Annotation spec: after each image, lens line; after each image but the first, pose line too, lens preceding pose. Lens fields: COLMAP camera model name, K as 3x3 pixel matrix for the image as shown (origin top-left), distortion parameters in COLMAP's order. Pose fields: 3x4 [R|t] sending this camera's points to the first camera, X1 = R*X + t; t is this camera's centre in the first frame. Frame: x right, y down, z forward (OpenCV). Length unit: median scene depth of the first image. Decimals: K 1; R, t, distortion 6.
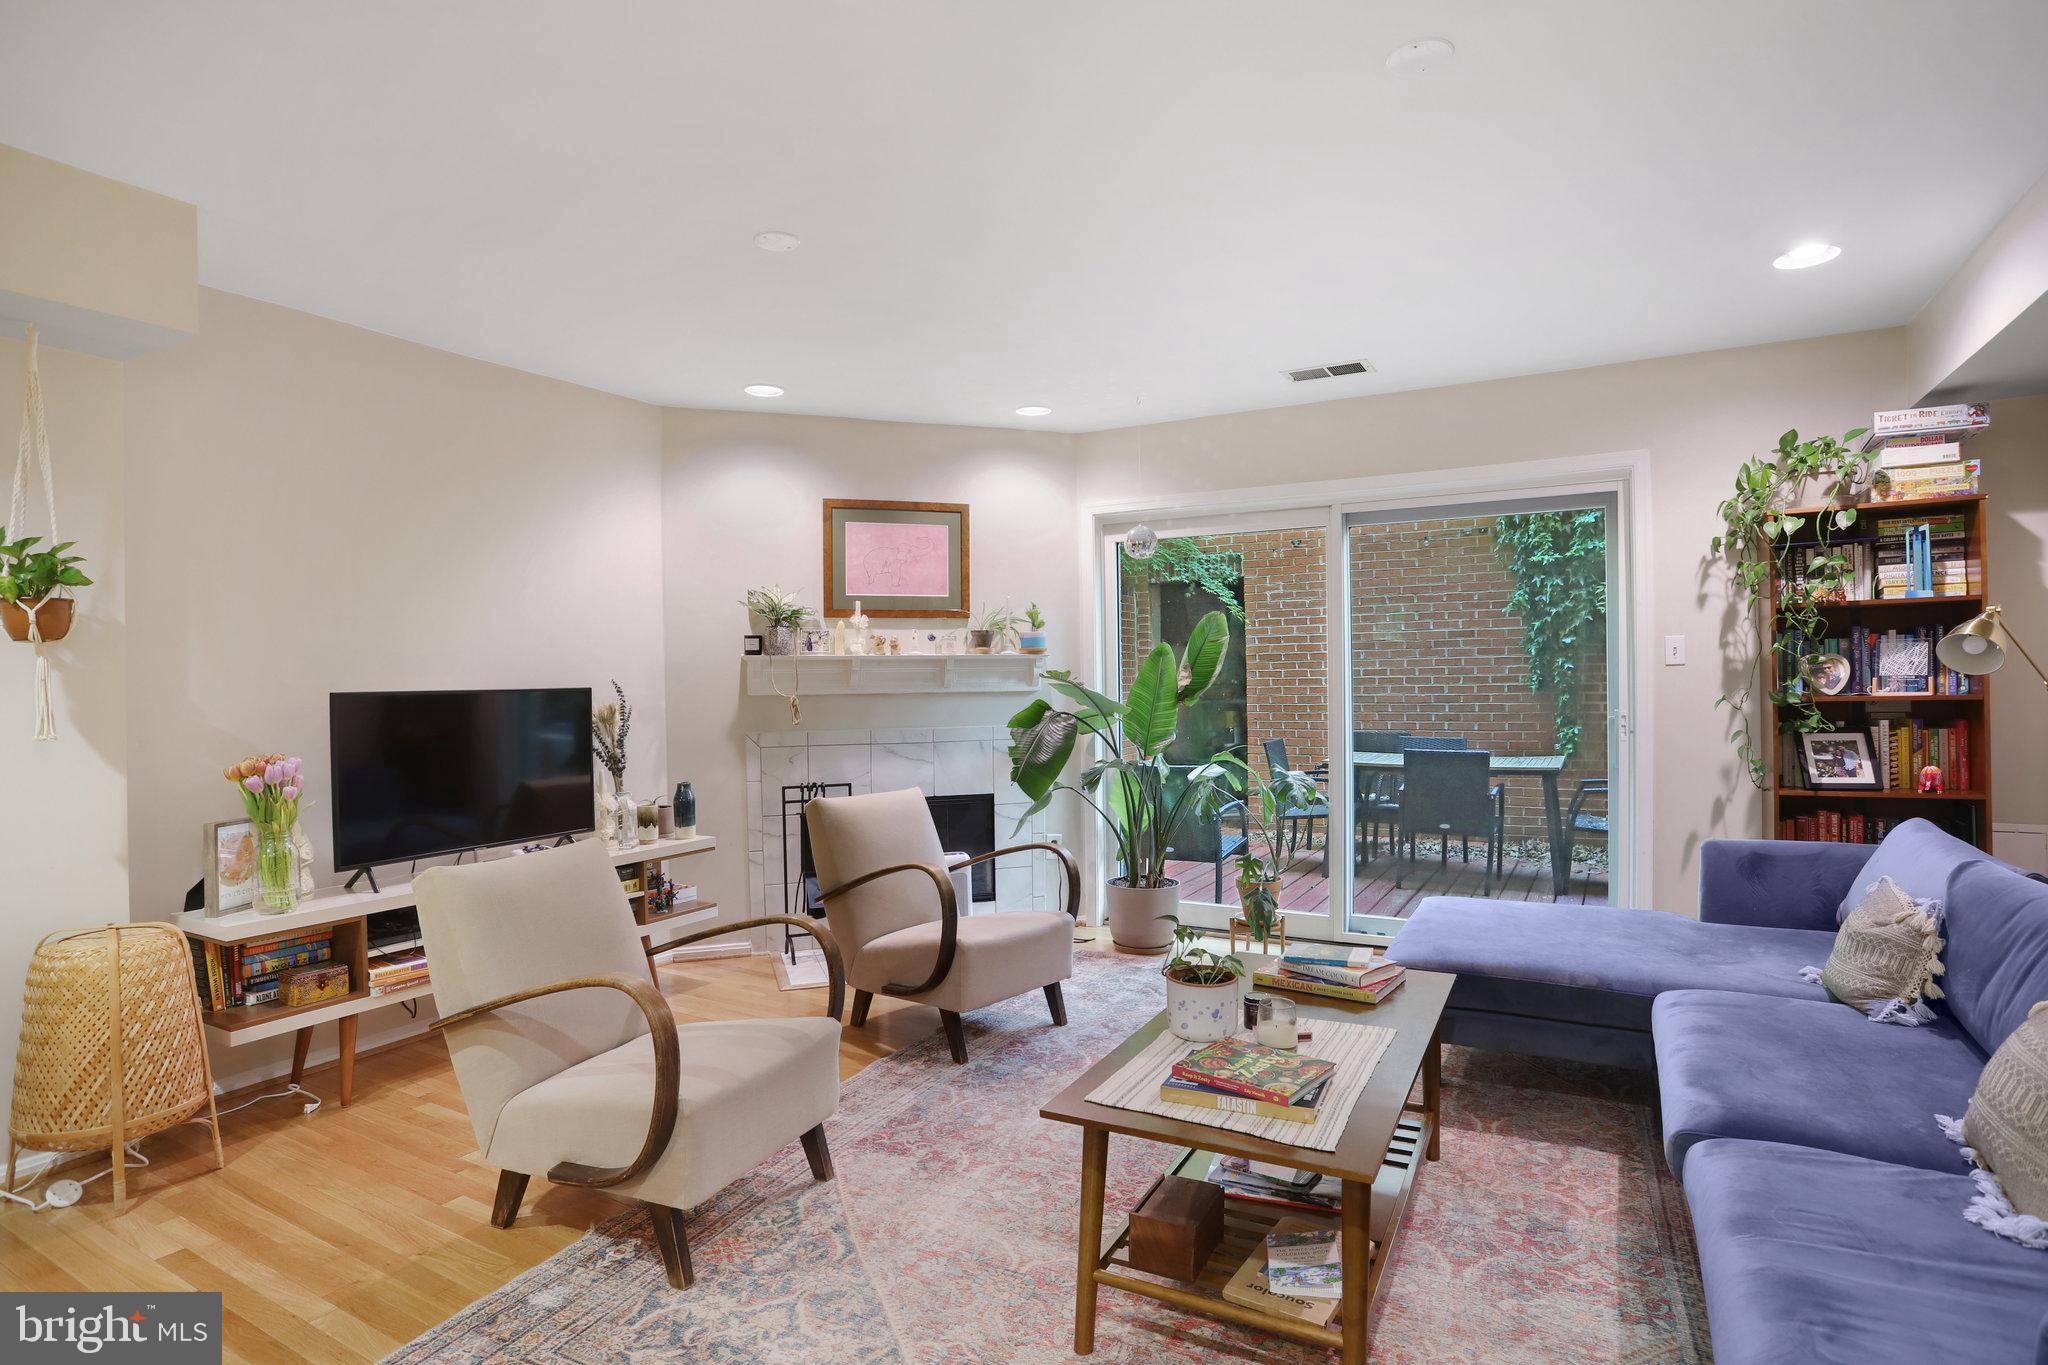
lens RADIAL K [[1061.4, 0, 1014.3], [0, 1061.4, 682.8], [0, 0, 1]] dist [-0.068524, 0.030347]
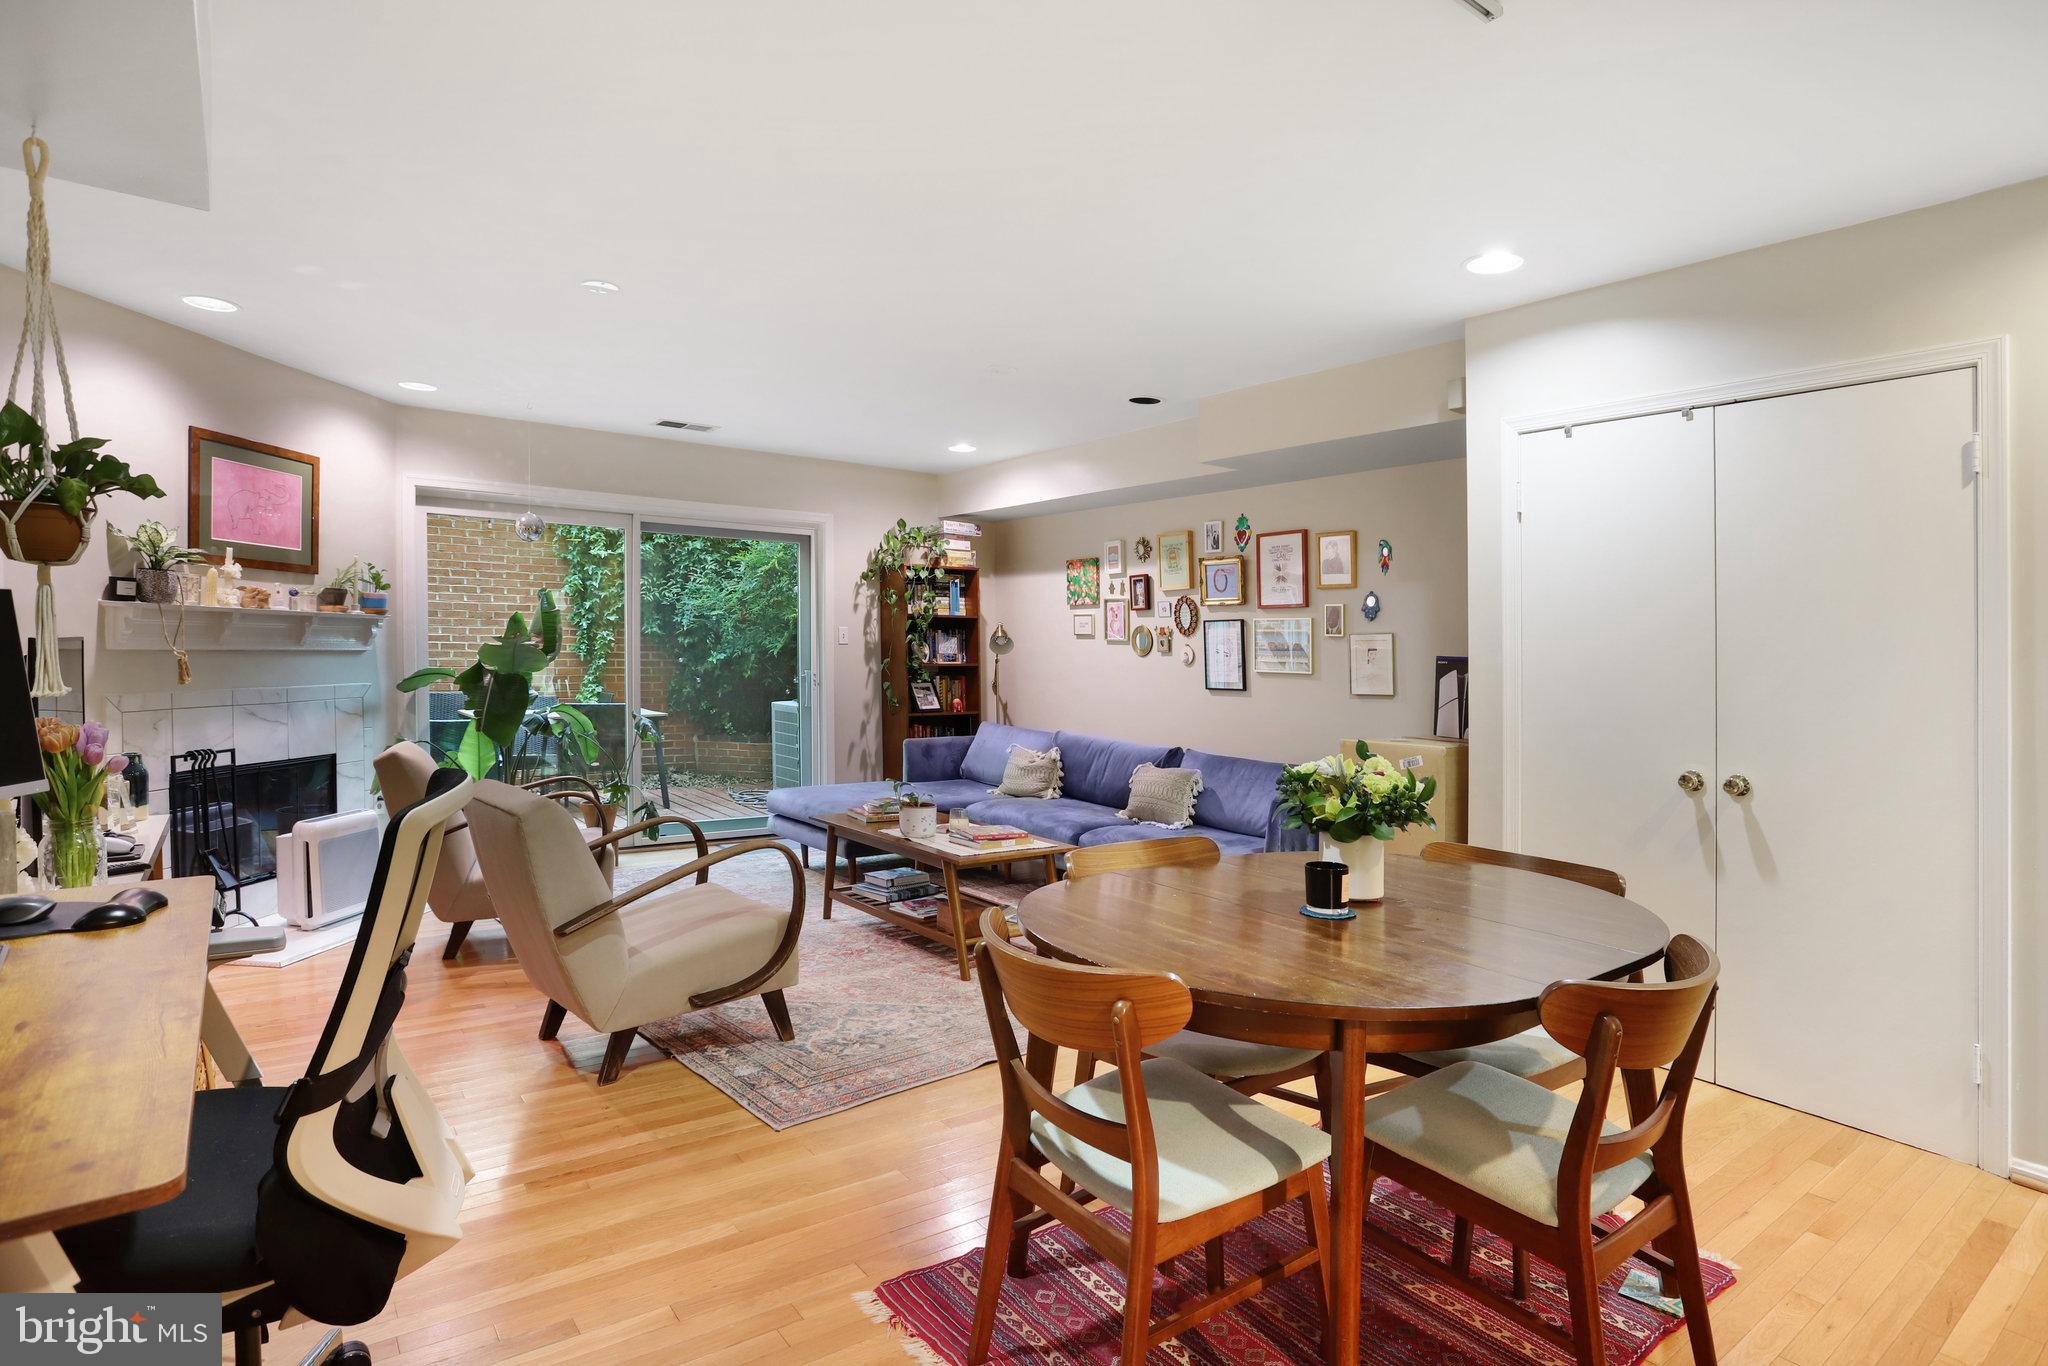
lens RADIAL K [[1061.4, 0, 1039.9], [0, 1061.4, 704.4], [0, 0, 1]] dist [-0.068524, 0.030347]
pose [[0.386003, -0.024708, 0.922166, -0.692169], [-0.022792, 0.999081, 0.036309, 0.009017], [-0.922216, -0.035033, 0.385085, 0.020955]]
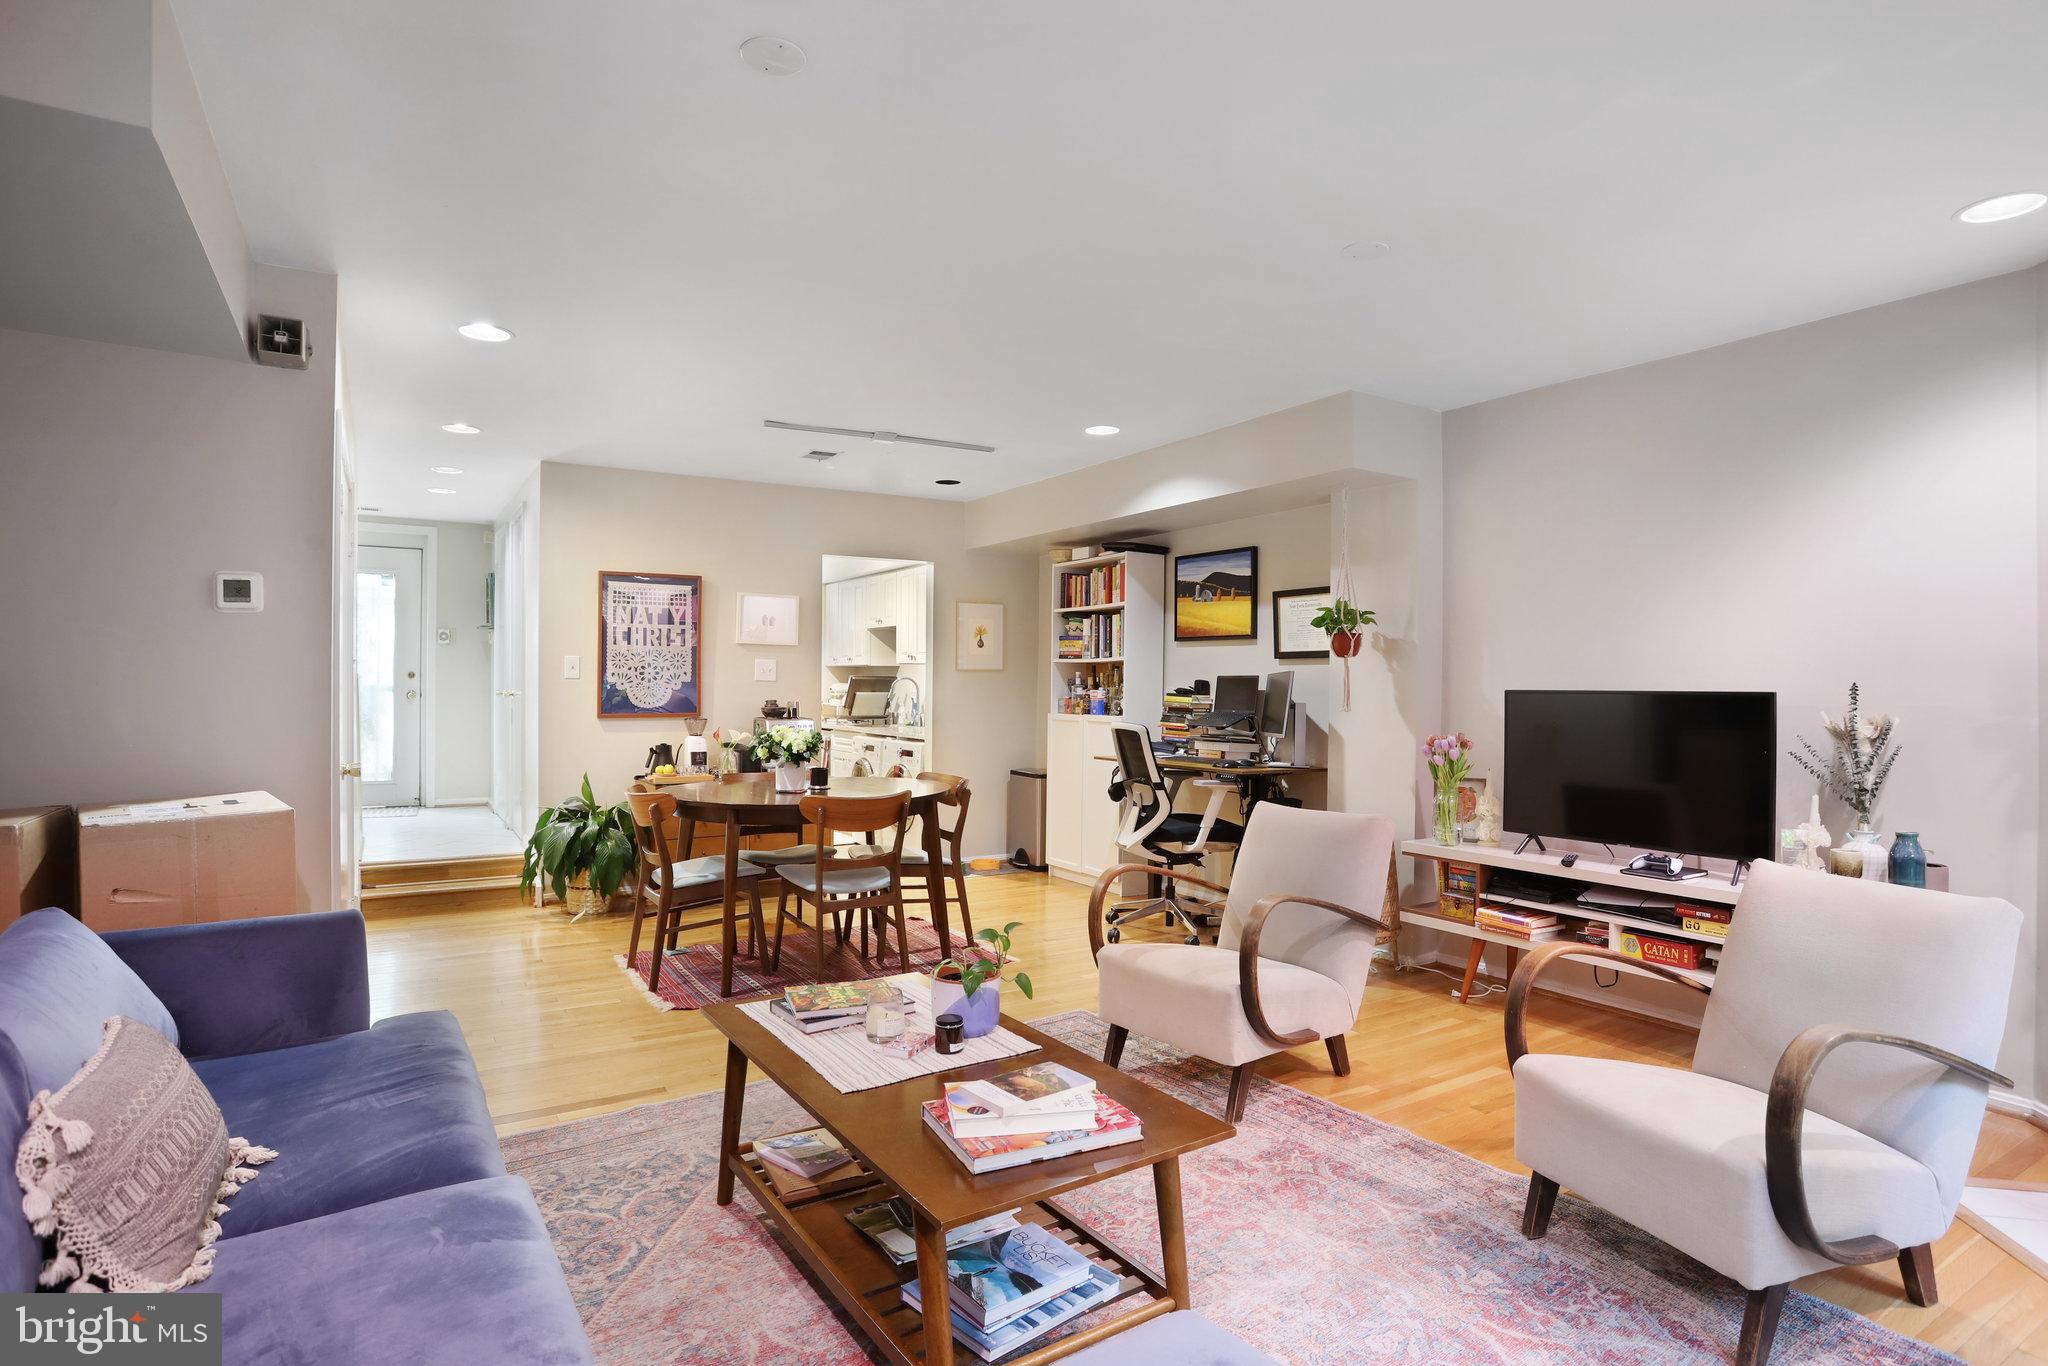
lens RADIAL K [[1061.4, 0, 1045.7], [0, 1061.4, 657.3], [0, 0, 1]] dist [-0.068524, 0.030347]
pose [[-0.461462, -0.010107, -0.887102, 0.487281], [-0.004590, 0.999949, -0.009006, -0.010477], [0.887148, -0.000084, -0.461485, 0.708445]]
